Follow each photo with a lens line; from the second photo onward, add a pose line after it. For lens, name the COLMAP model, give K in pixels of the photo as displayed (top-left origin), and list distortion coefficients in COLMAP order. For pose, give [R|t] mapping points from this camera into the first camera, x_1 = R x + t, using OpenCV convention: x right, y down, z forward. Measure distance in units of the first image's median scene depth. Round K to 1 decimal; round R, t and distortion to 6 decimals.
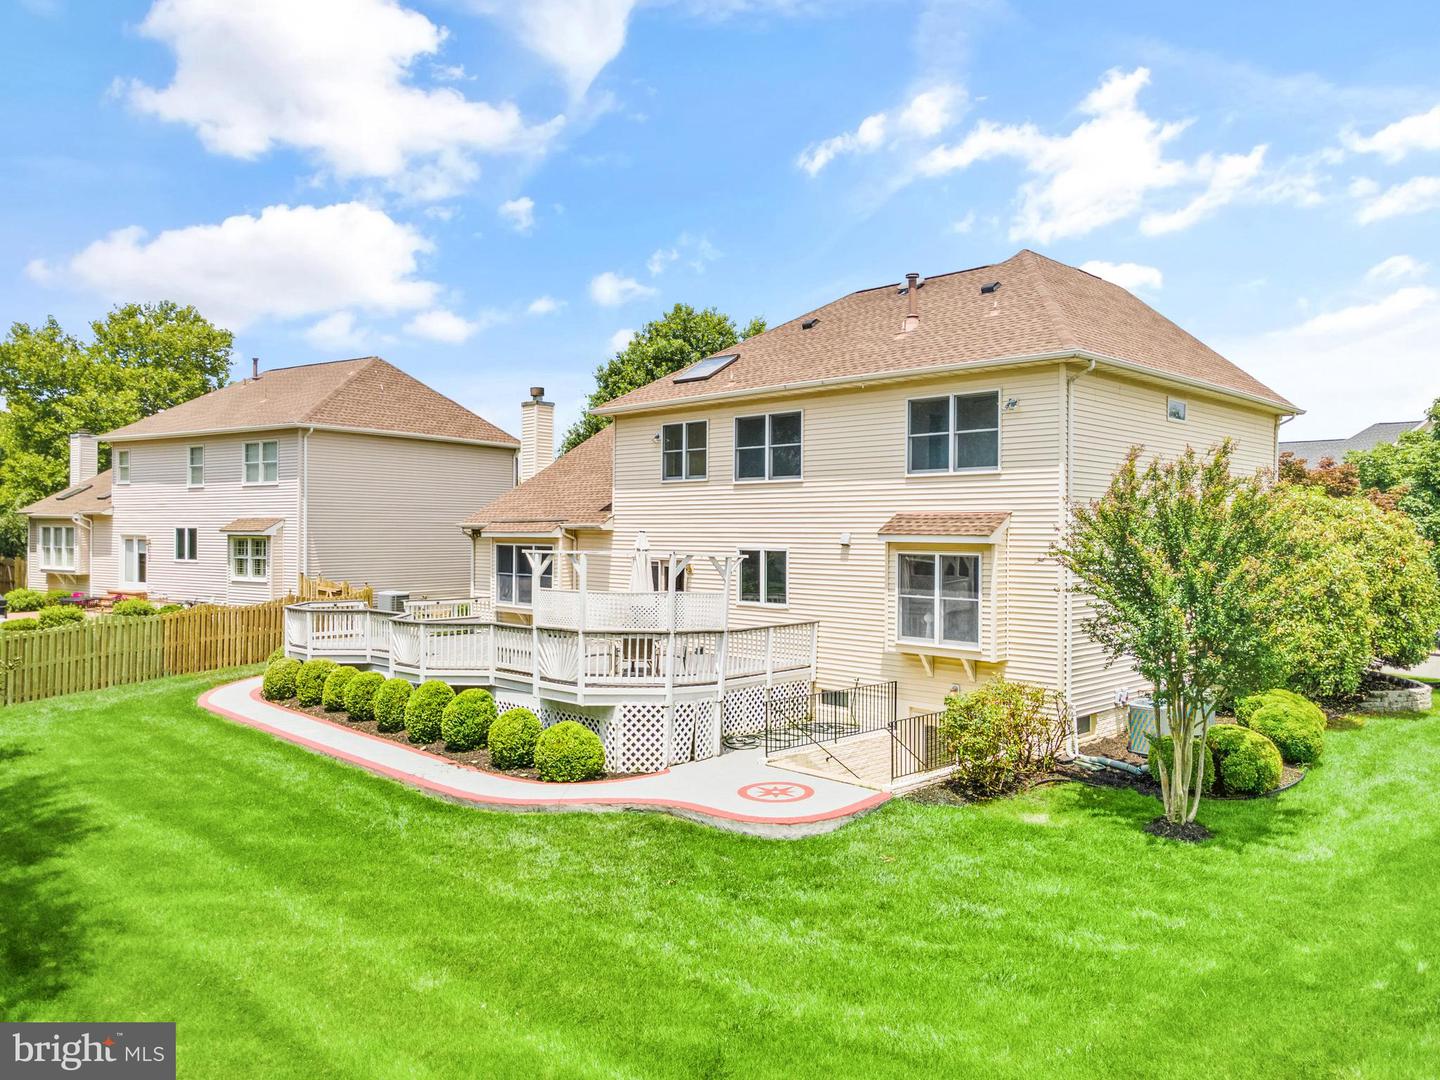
lens RADIAL K [[1060.9, 0, 720.0], [0, 1060.9, 540.0], [0, 0, 1]] dist [0.005764, 0.002444]
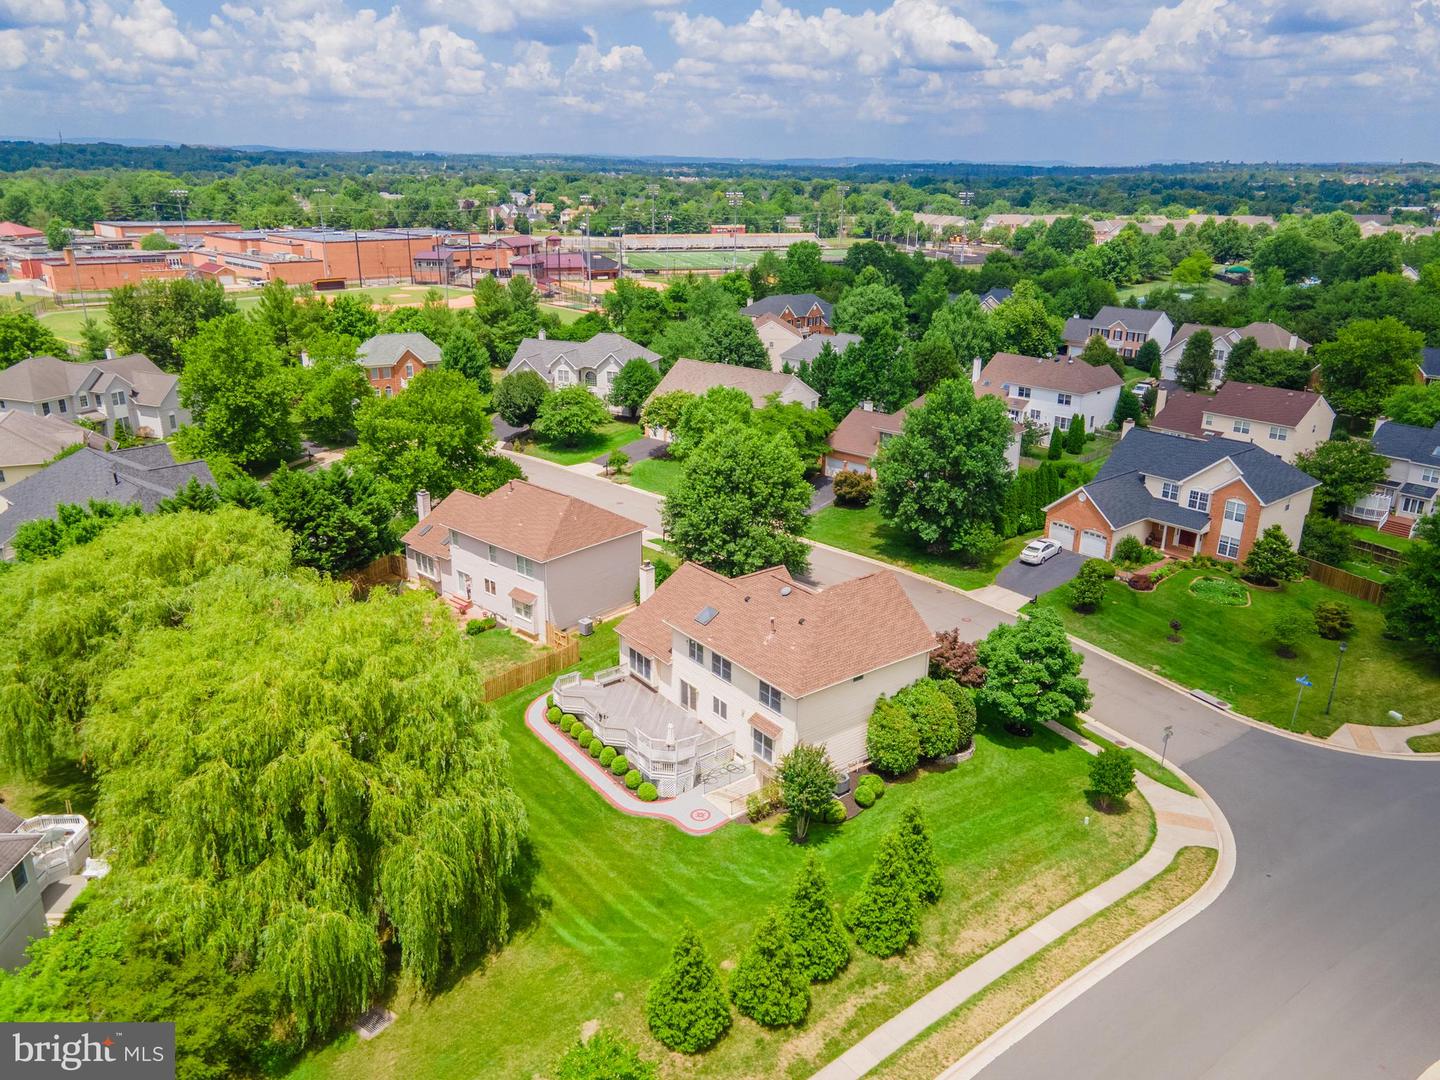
lens RADIAL K [[1015.9, 0, 720.0], [0, 1015.9, 540.0], [0, 0, 1]] dist [-0.001652, -0.000337]
pose [[0.989926, 0.043818, -0.134636, 0.392688], [0.001094, 0.948511, 0.316741, -1.271443], [0.141582, -0.313698, 0.938908, -1.429974]]
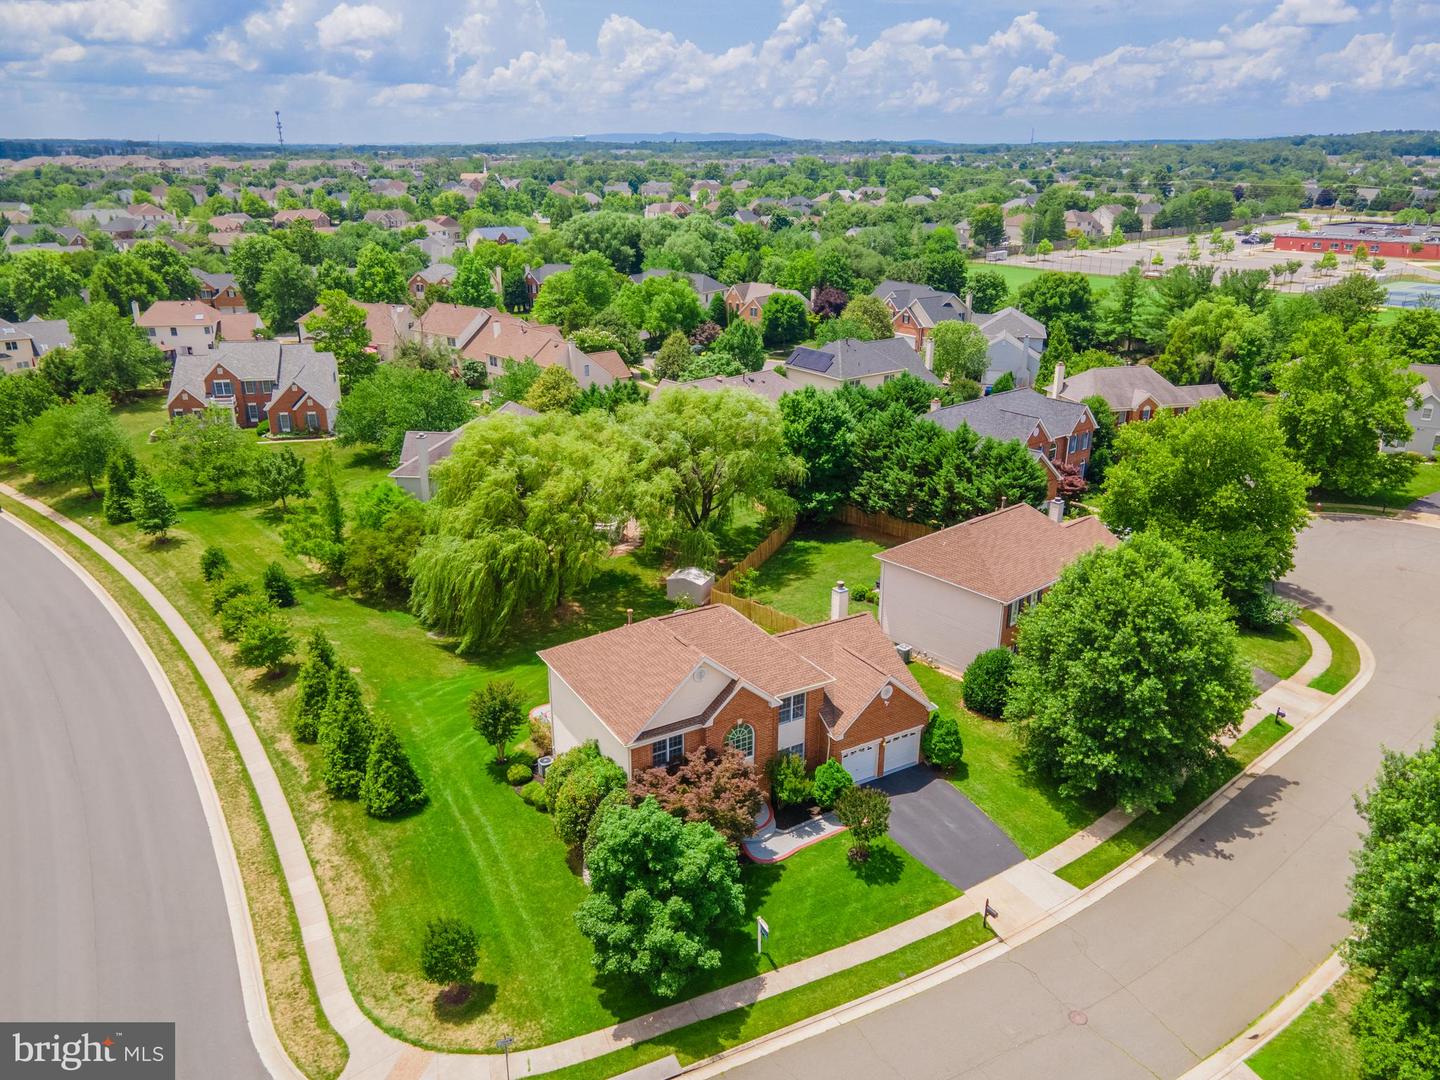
lens RADIAL K [[1015.9, 0, 720.0], [0, 1015.9, 540.0], [0, 0, 1]] dist [-0.001652, -0.000337]
pose [[-0.237489, 0.321177, -0.916758, 2.271507], [-0.009541, 0.942942, 0.332822, -1.274789], [0.971343, 0.087788, -0.220873, 1.528245]]
